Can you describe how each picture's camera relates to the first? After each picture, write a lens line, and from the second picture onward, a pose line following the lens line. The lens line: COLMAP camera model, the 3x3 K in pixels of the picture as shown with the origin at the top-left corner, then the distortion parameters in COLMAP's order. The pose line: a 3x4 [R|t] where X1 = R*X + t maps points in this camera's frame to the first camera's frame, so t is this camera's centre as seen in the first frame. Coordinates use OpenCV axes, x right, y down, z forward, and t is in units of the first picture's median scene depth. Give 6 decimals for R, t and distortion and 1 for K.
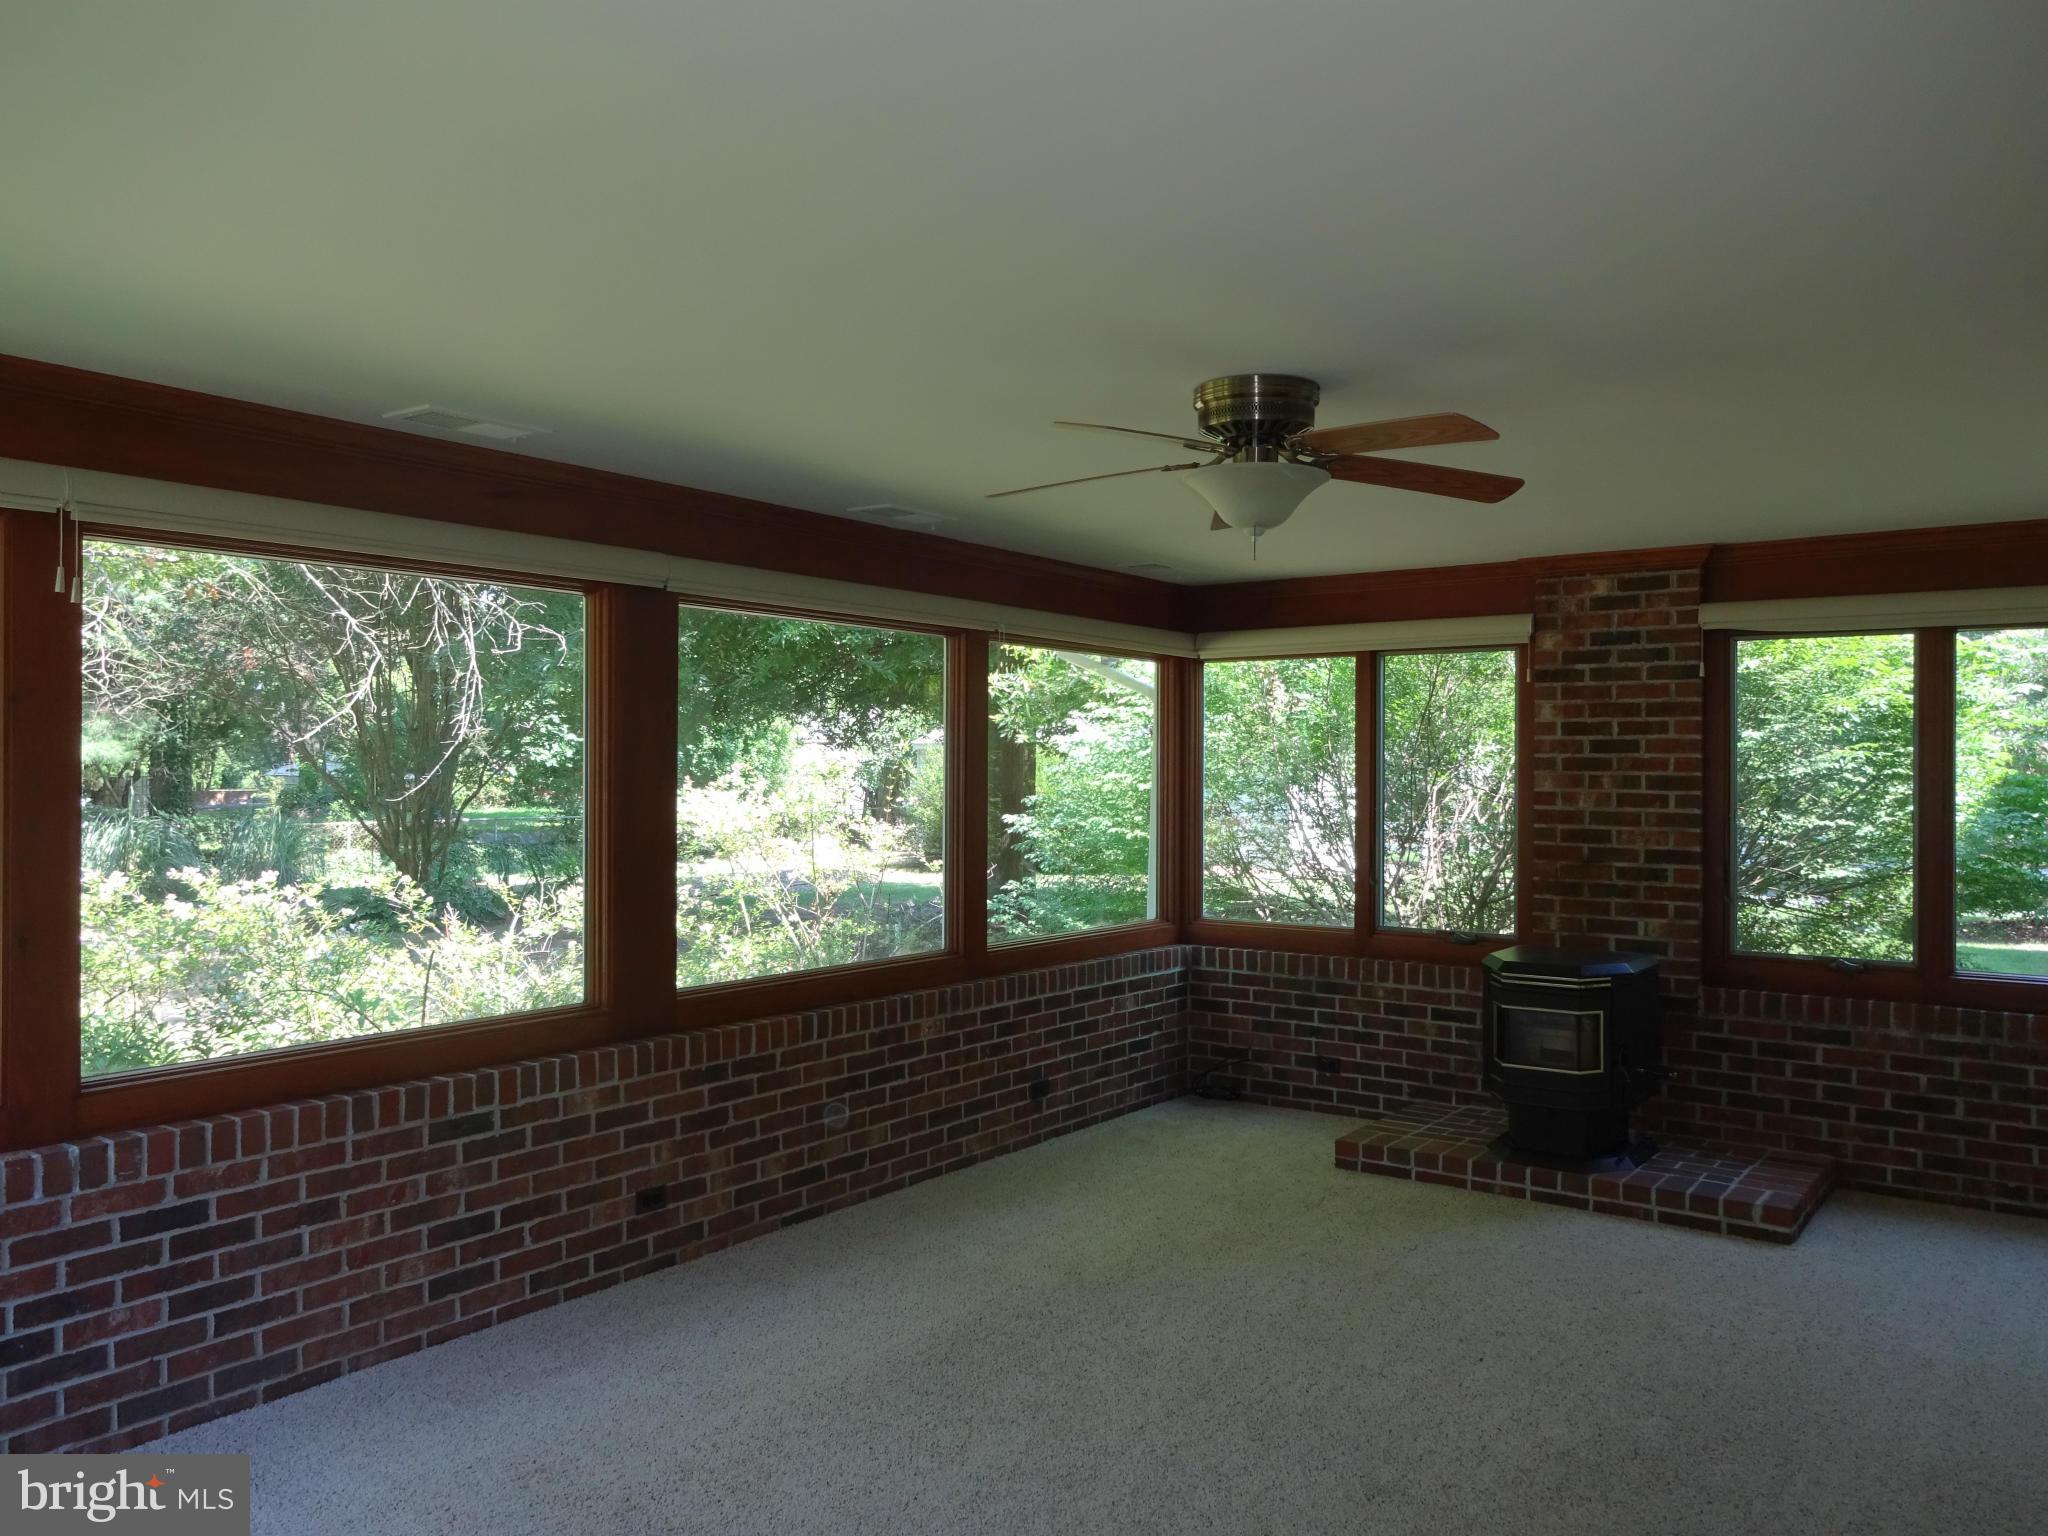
lens RADIAL K [[1509.9, 0, 1034.9], [0, 1509.9, 762.9], [0, 0, 1]] dist [-0.003886, -0.002048]
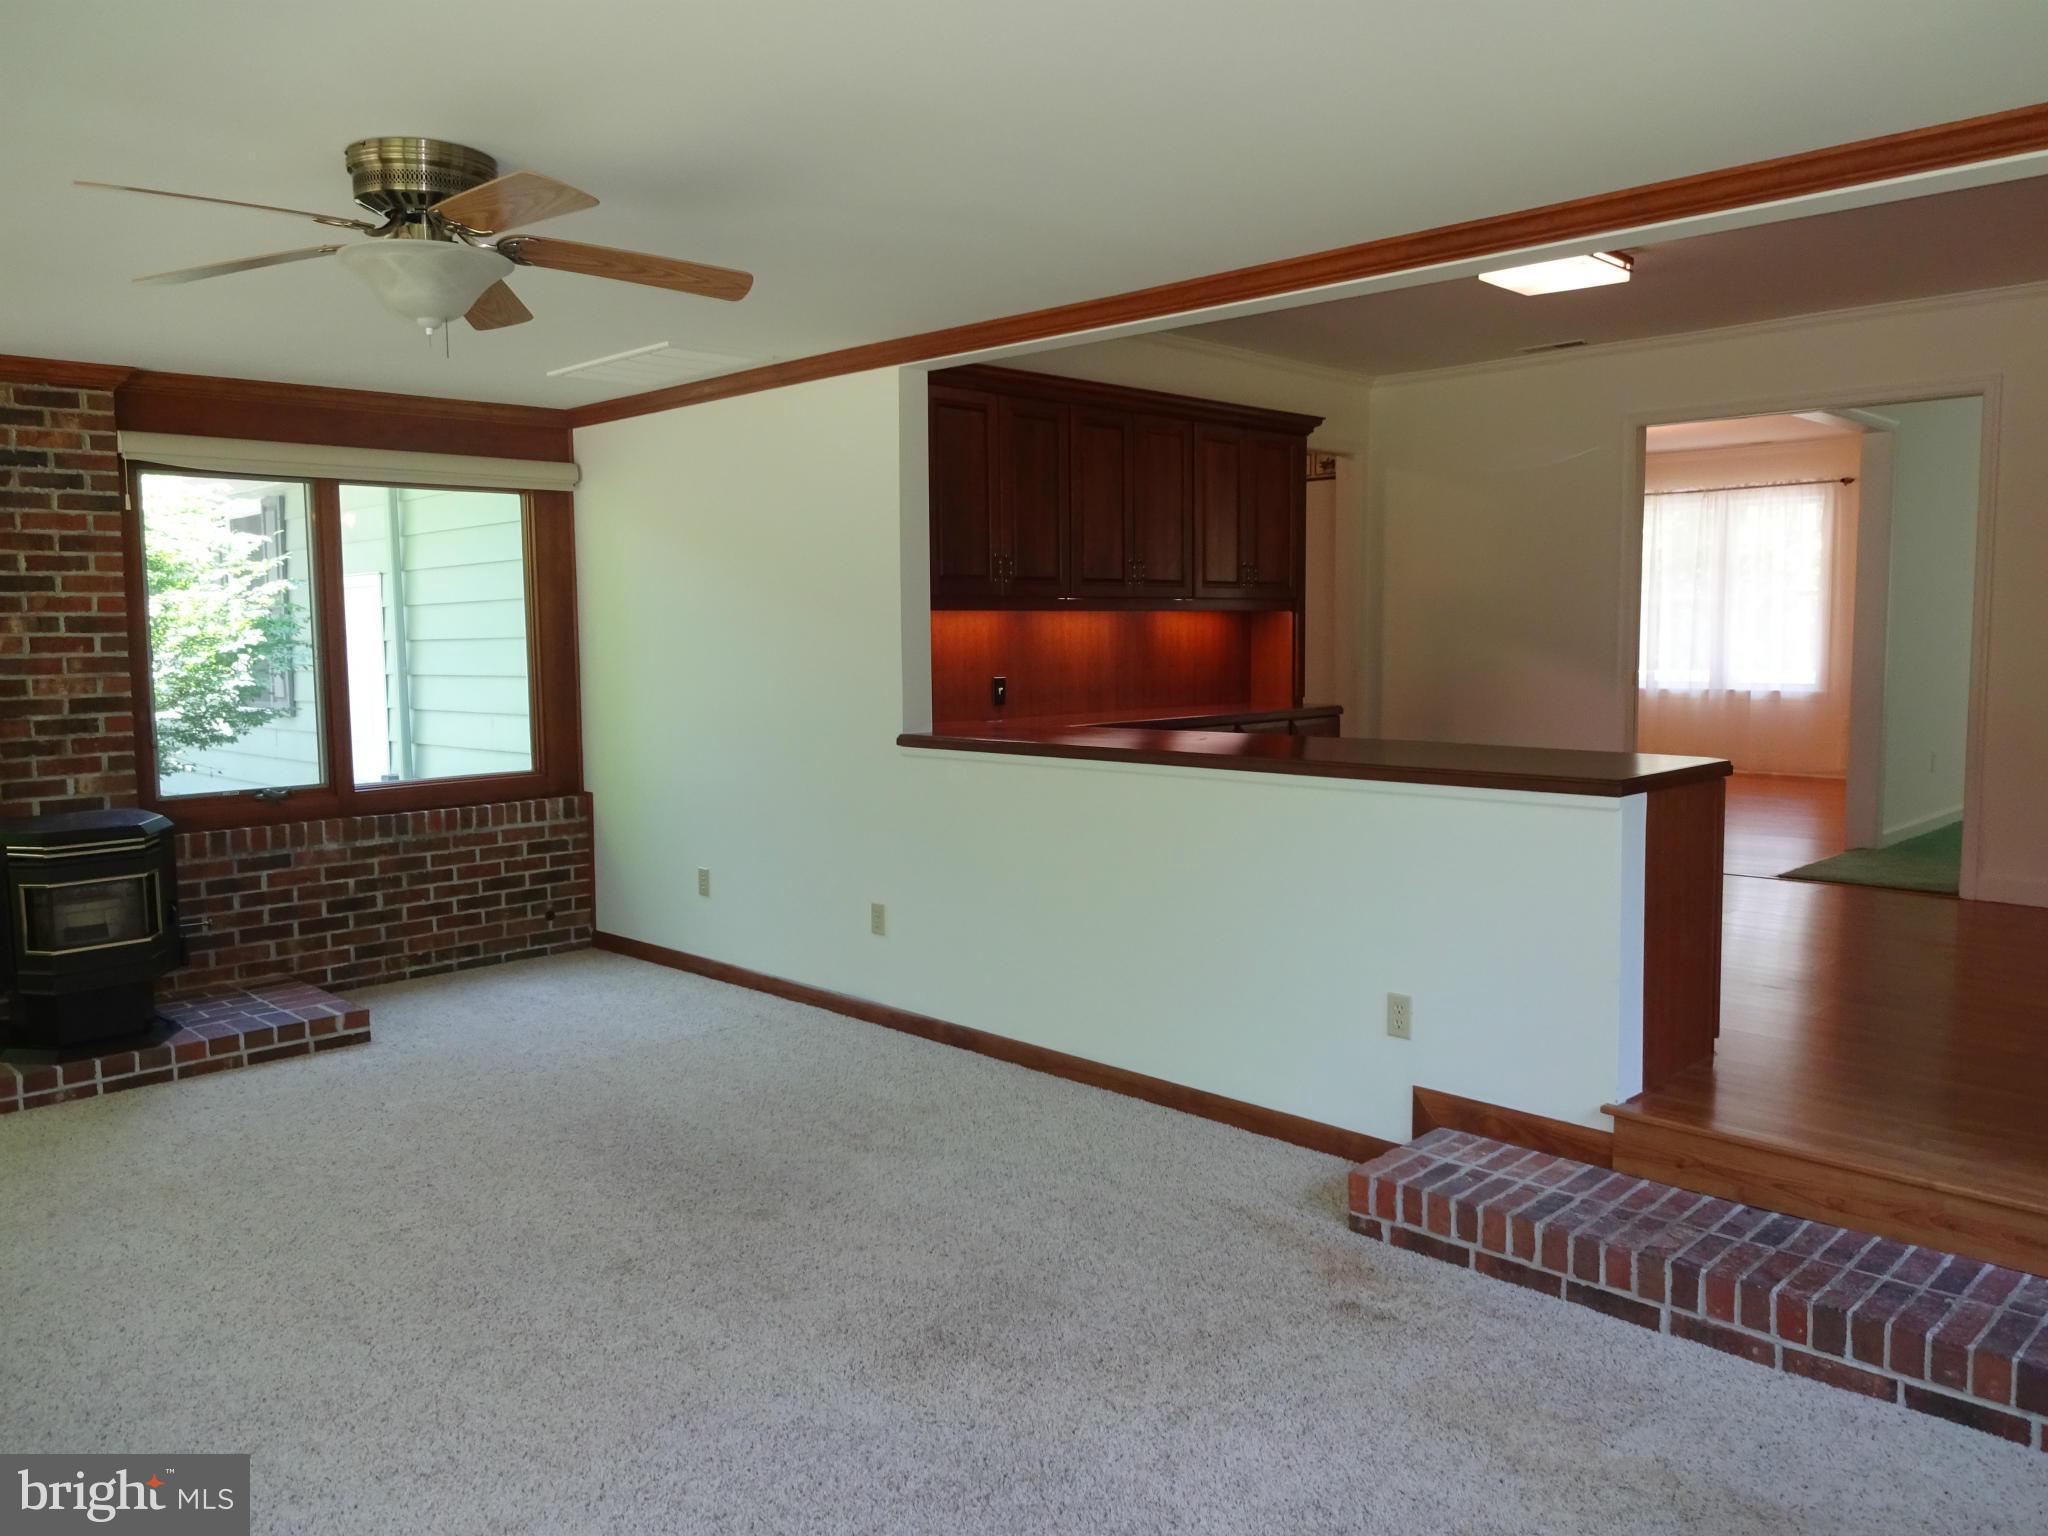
lens RADIAL K [[1509.9, 0, 1033.1], [0, 1509.9, 763.2], [0, 0, 1]] dist [-0.003886, -0.002048]
pose [[0.155080, -0.099793, 0.982849, -0.400123], [0.009544, 0.994990, 0.099520, 0.011493], [-0.987856, -0.006053, 0.155255, 0.292595]]
